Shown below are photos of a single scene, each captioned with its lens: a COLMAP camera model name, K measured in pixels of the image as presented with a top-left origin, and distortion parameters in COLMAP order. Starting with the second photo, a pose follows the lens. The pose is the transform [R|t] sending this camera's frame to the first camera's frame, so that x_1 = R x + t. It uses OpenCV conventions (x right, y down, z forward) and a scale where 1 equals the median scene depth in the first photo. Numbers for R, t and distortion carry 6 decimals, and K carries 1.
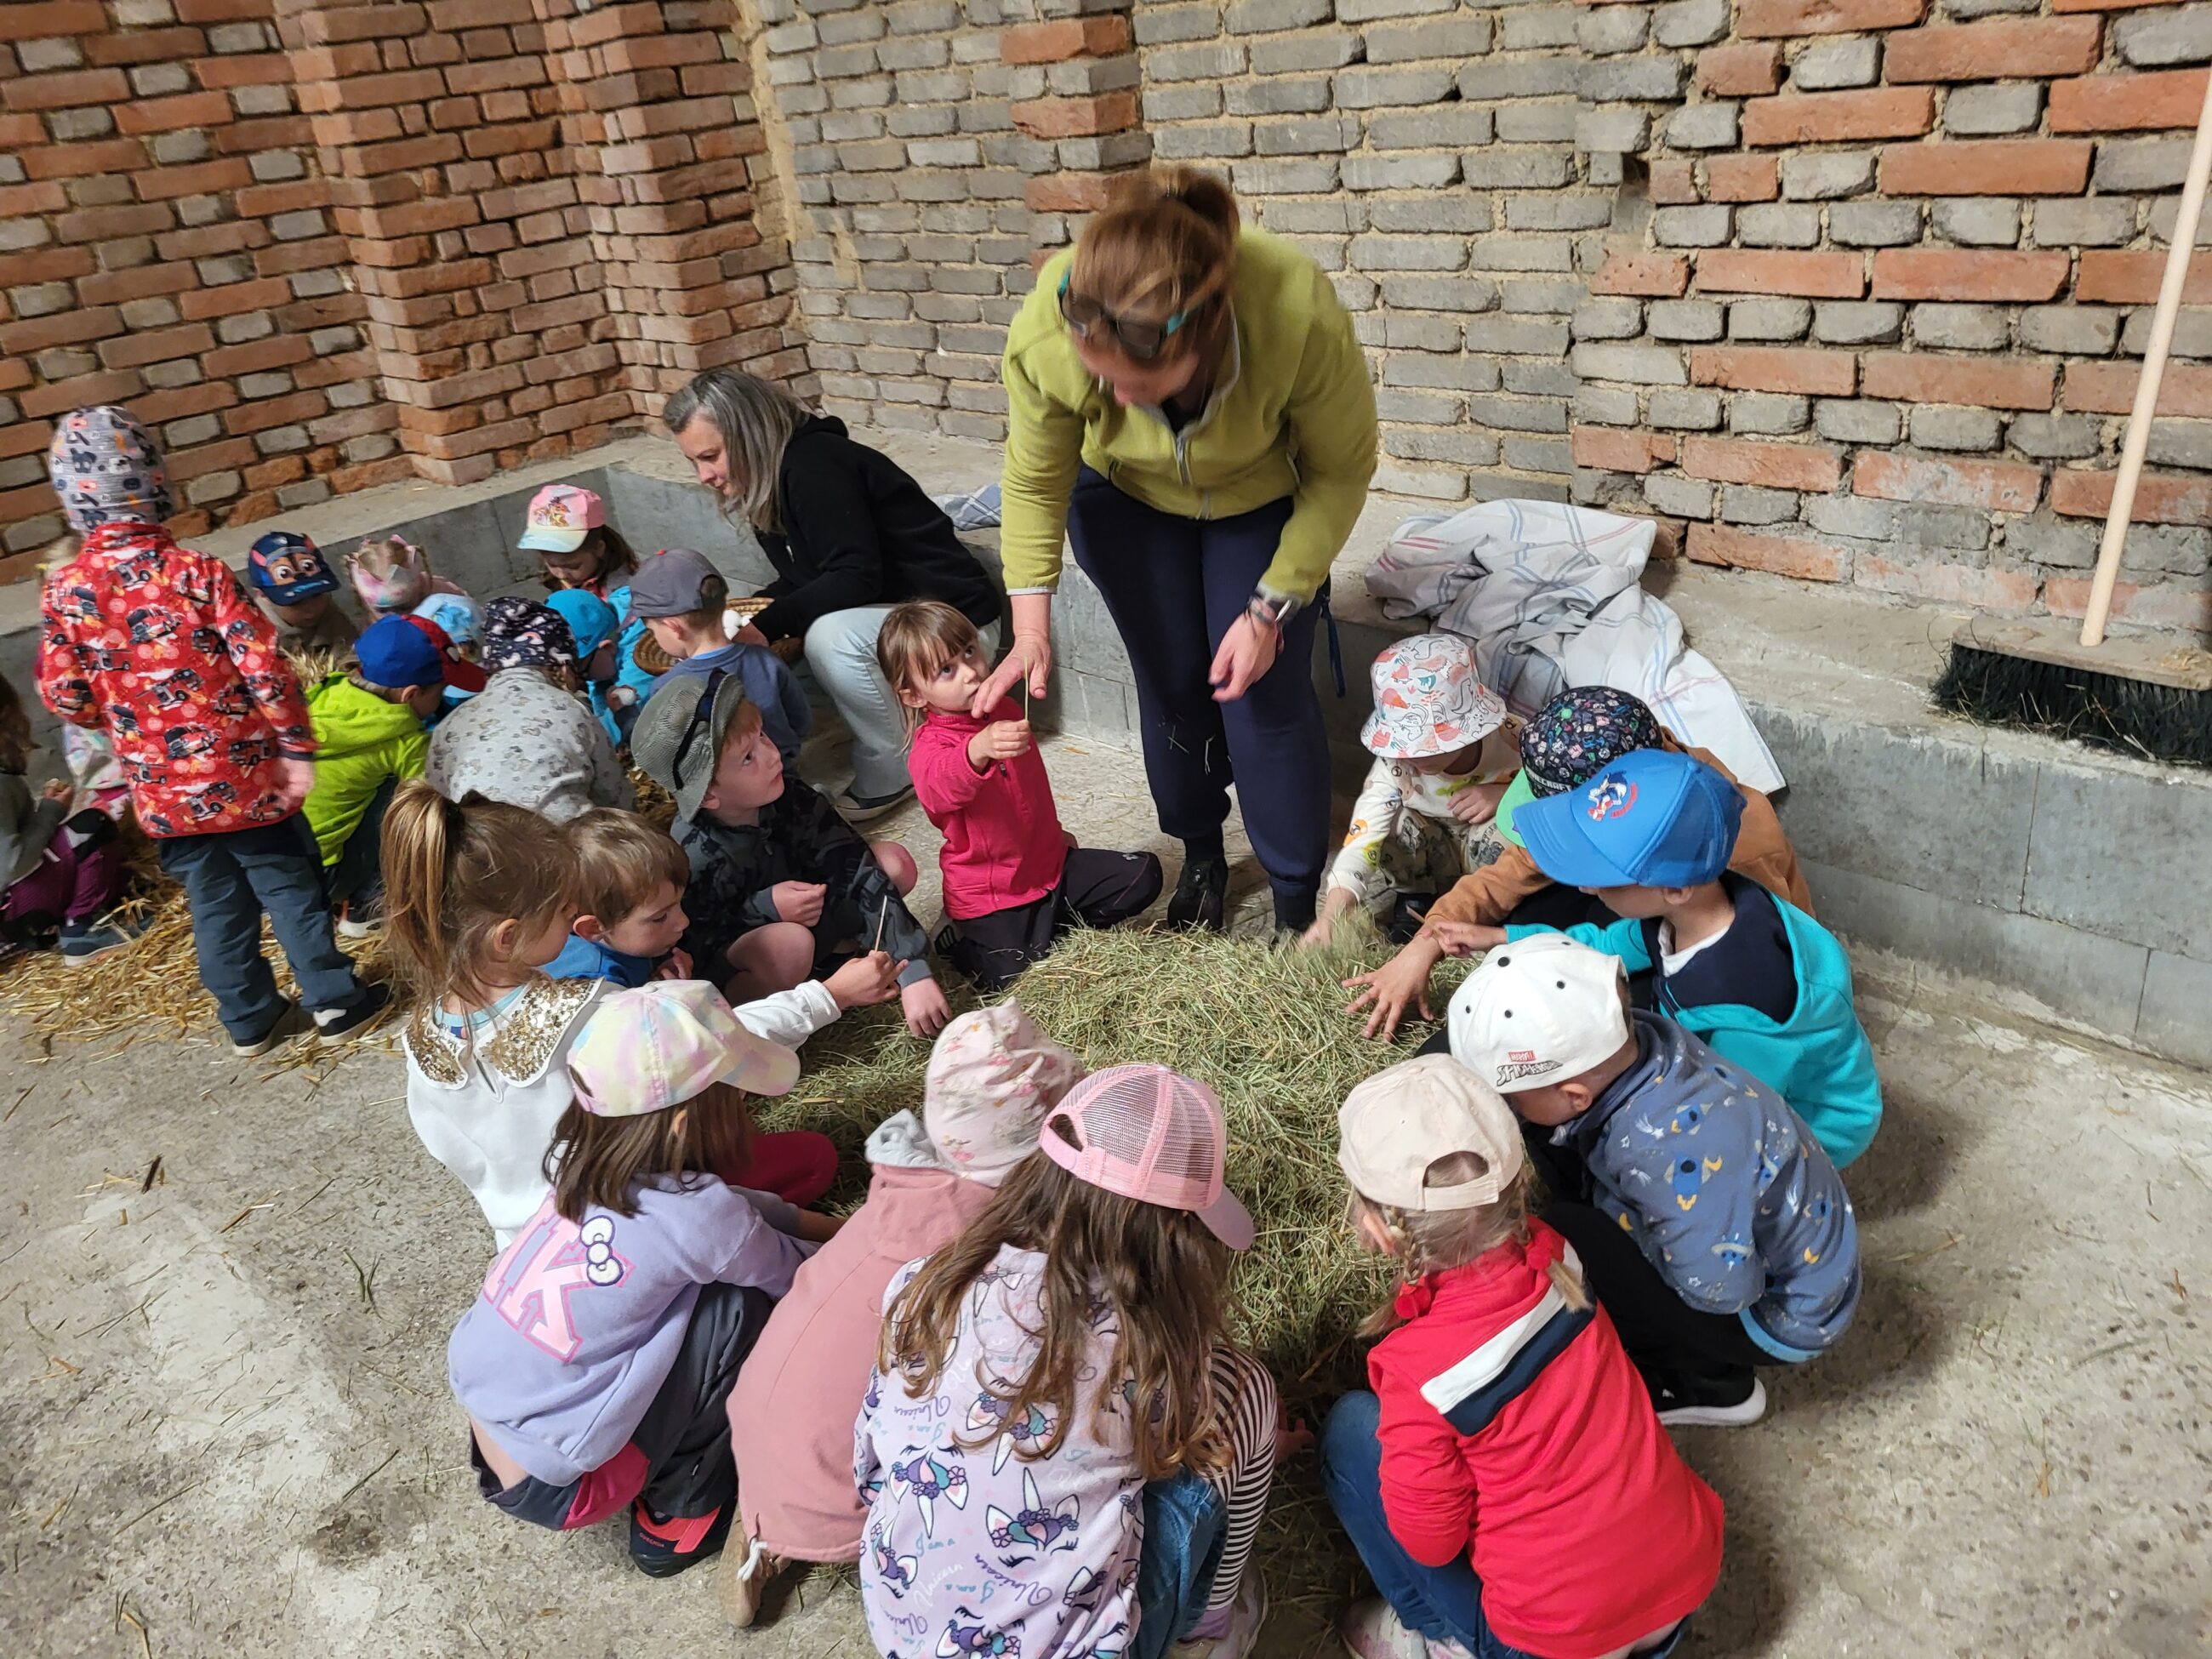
lens RADIAL K [[1682.6, 0, 1107.9], [0, 1682.6, 788.1], [0, 0, 1]] dist [0.066916, -0.056678]
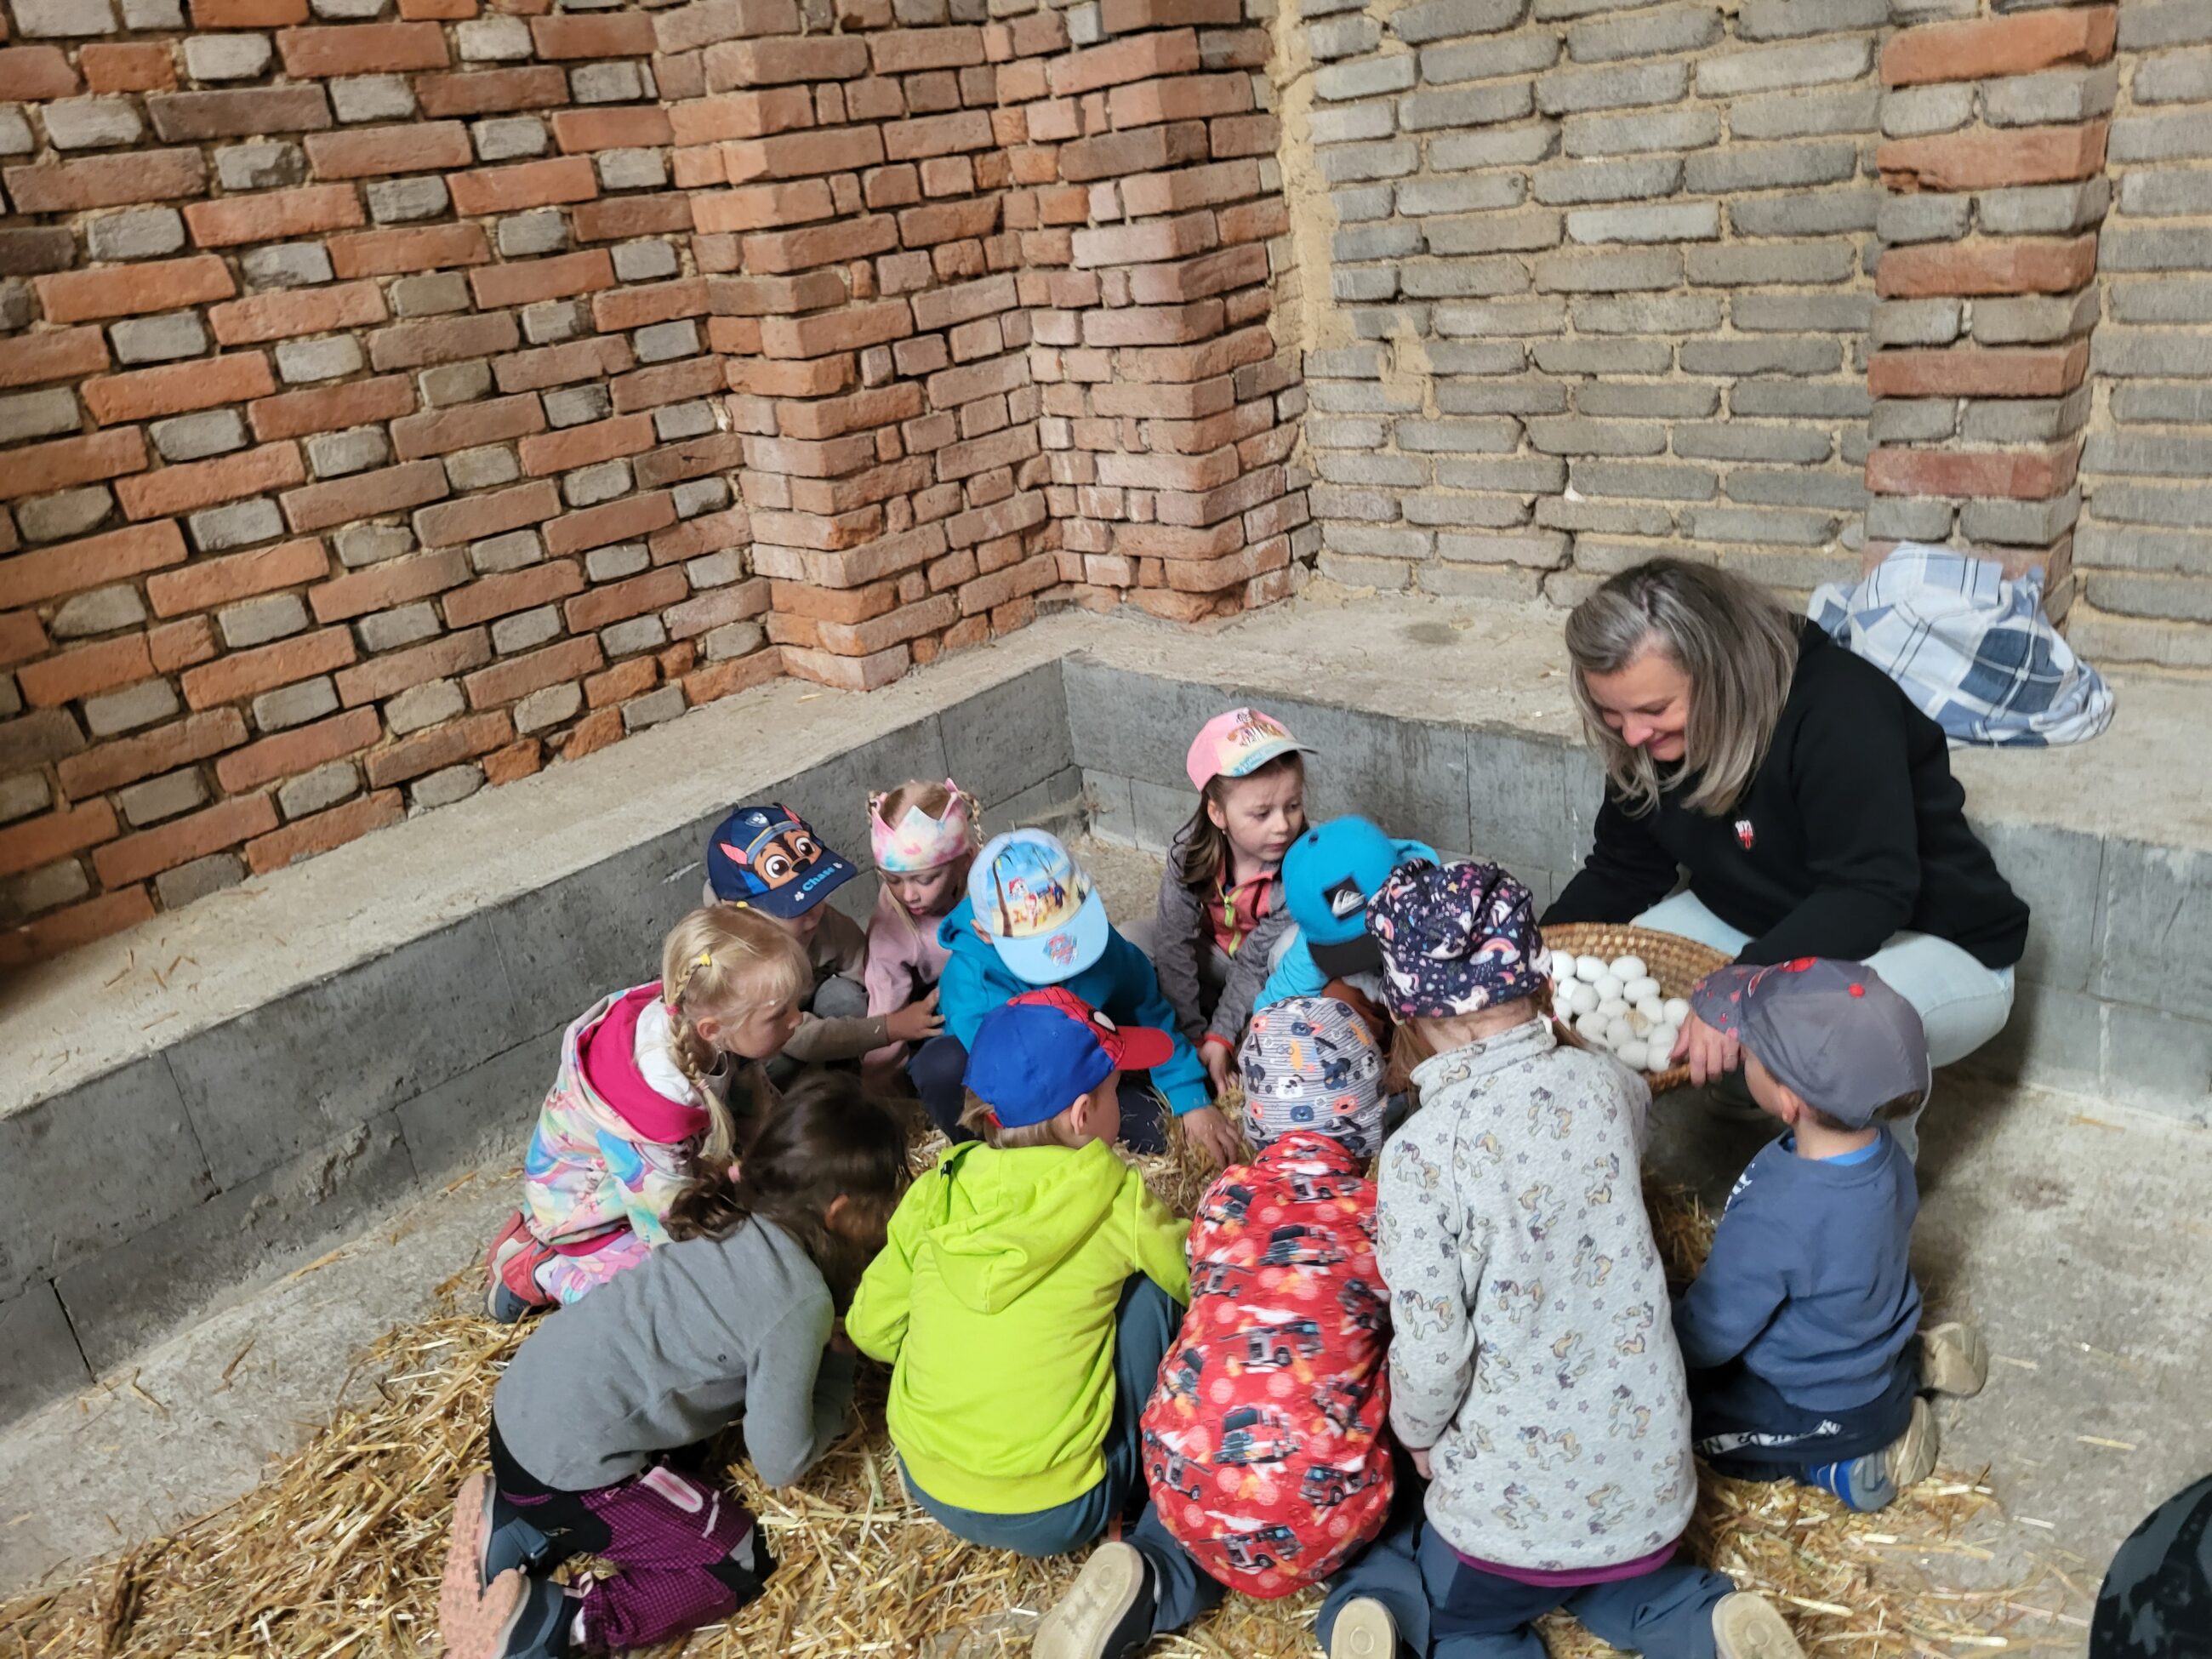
lens RADIAL K [[1682.6, 0, 1107.9], [0, 1682.6, 788.1], [0, 0, 1]] dist [0.066916, -0.056678]
pose [[0.997802, -0.027634, 0.060232, -0.338917], [0.031139, 0.997828, -0.058053, -0.095479], [-0.058497, 0.059801, 0.996495, 0.291672]]
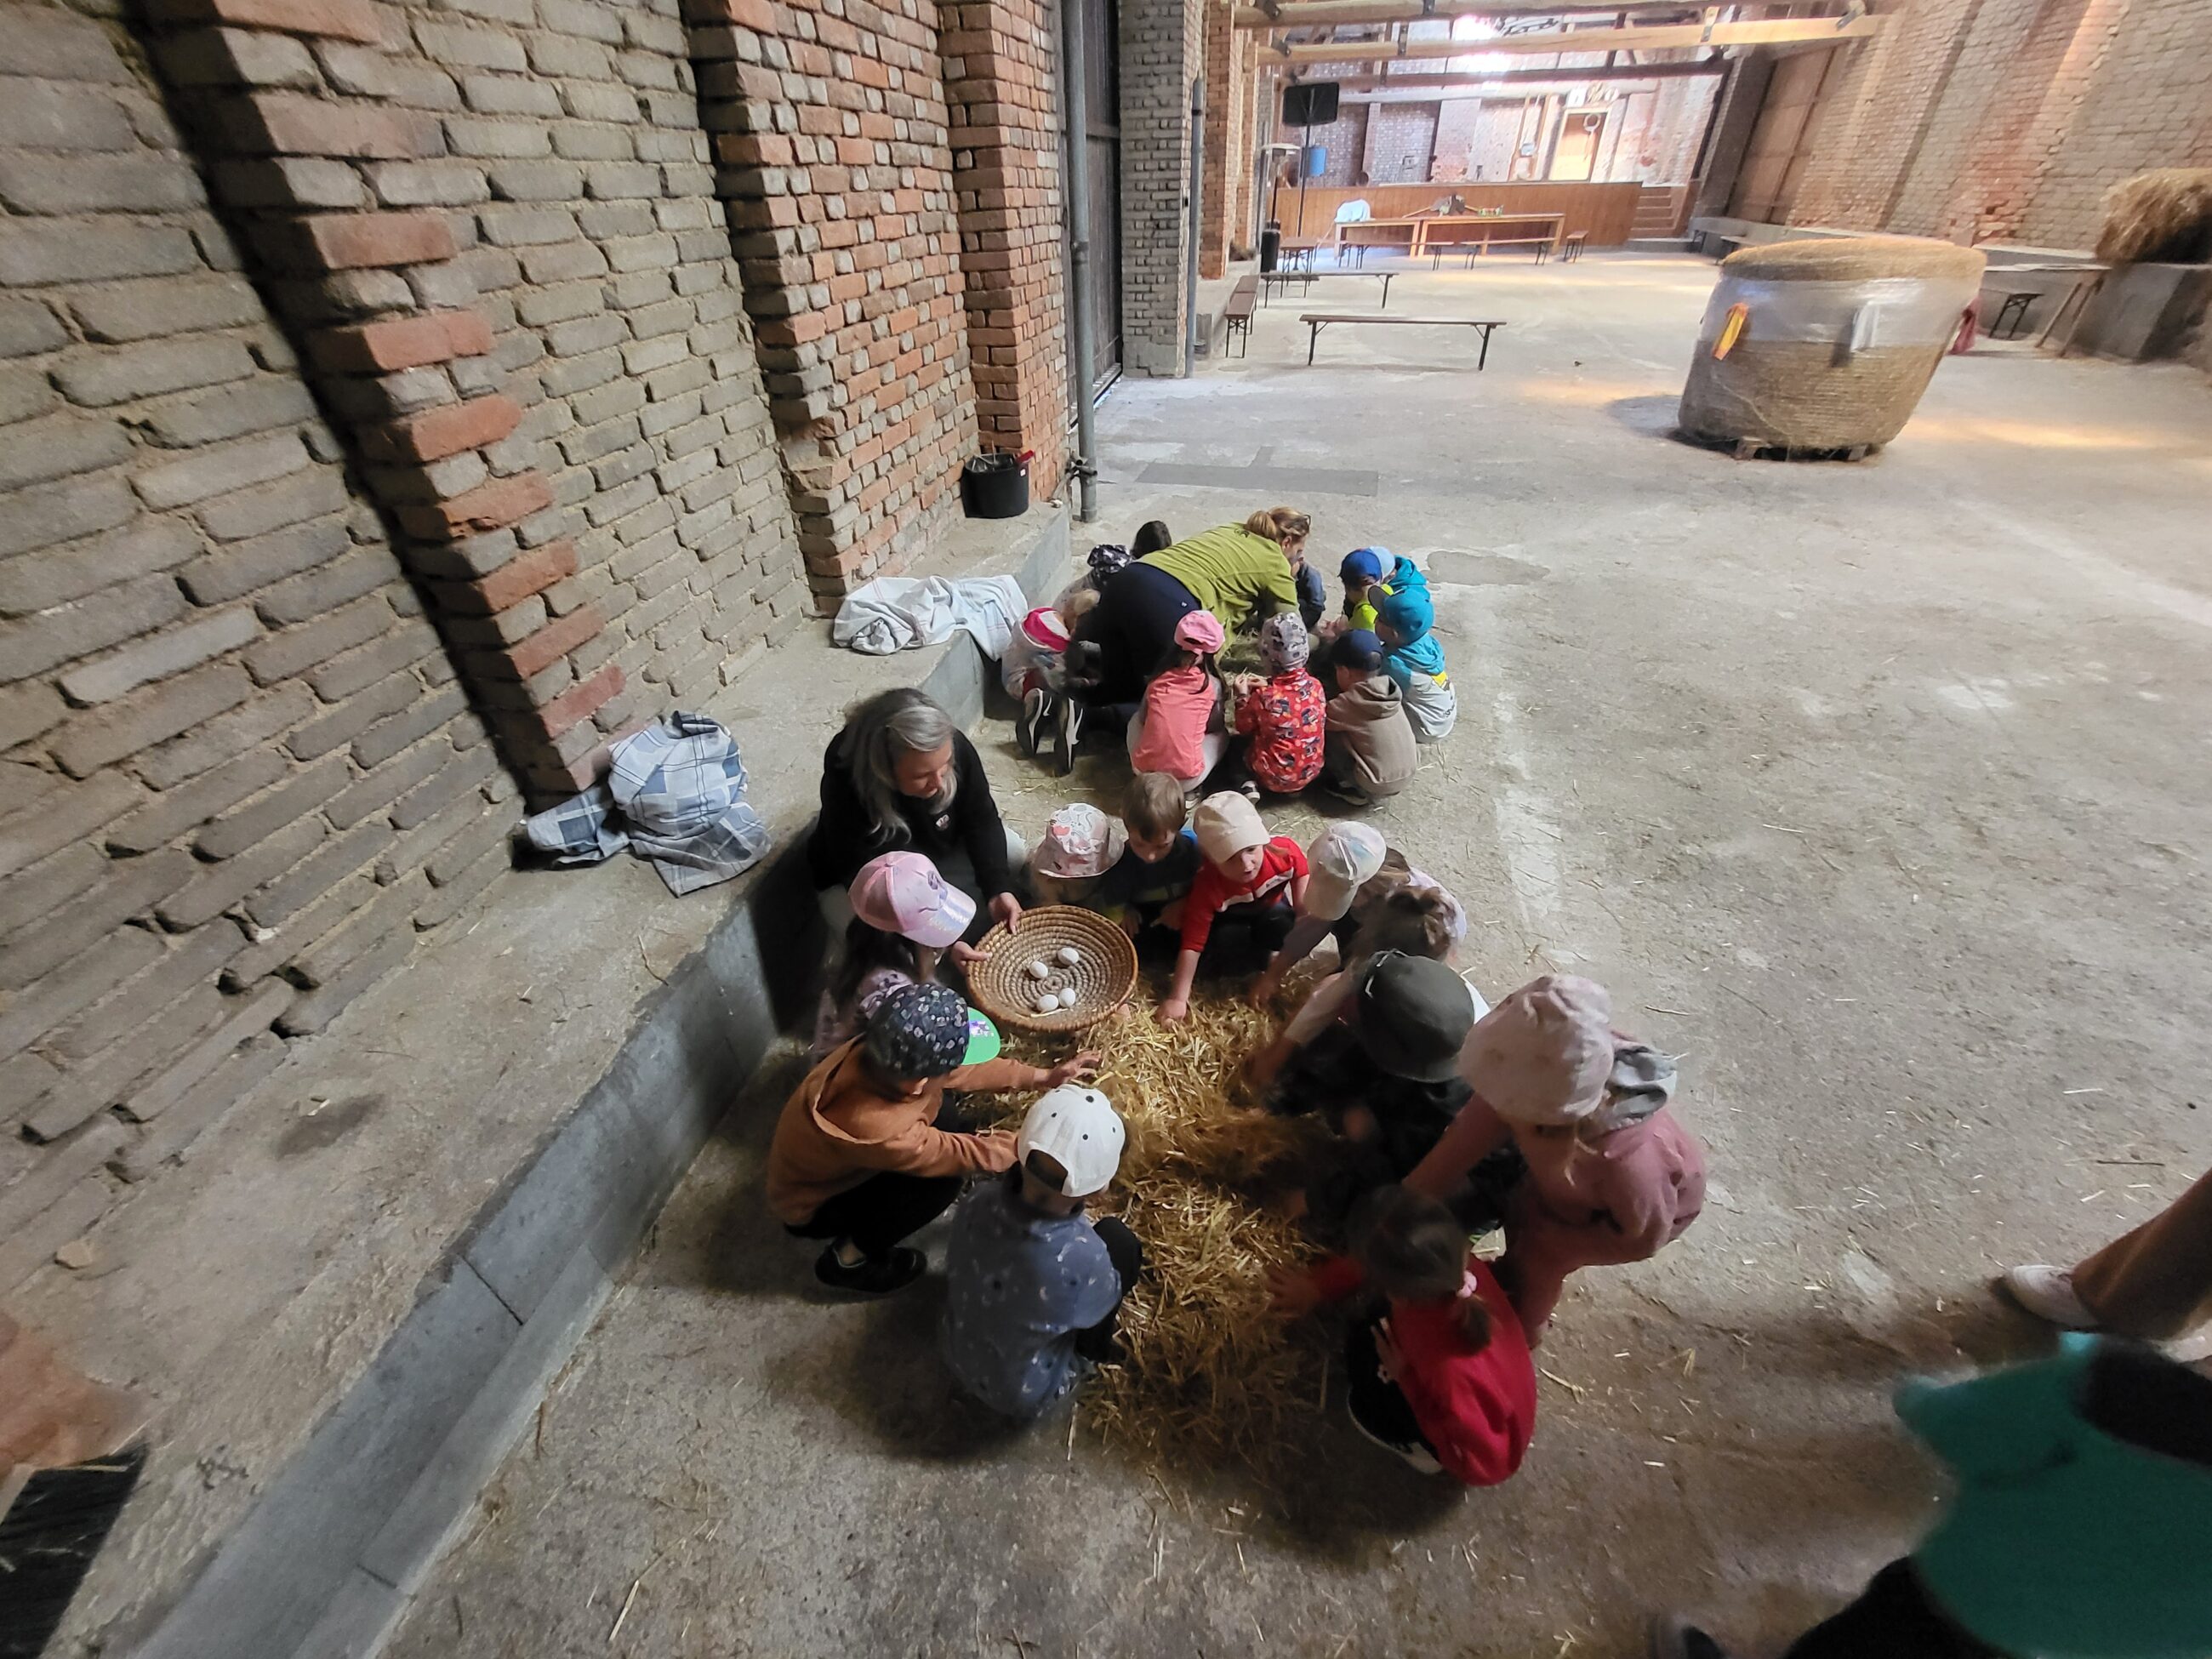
lens RADIAL K [[868.9, 0, 1099.3], [0, 868.9, 823.1], [0, 0, 1]] dist [0.000885, 0.000170]
pose [[-0.551699, -0.385927, 0.739384, -0.520961], [0.427647, 0.630212, 0.648036, -0.364732], [-0.716063, 0.673716, -0.182647, 0.779434]]
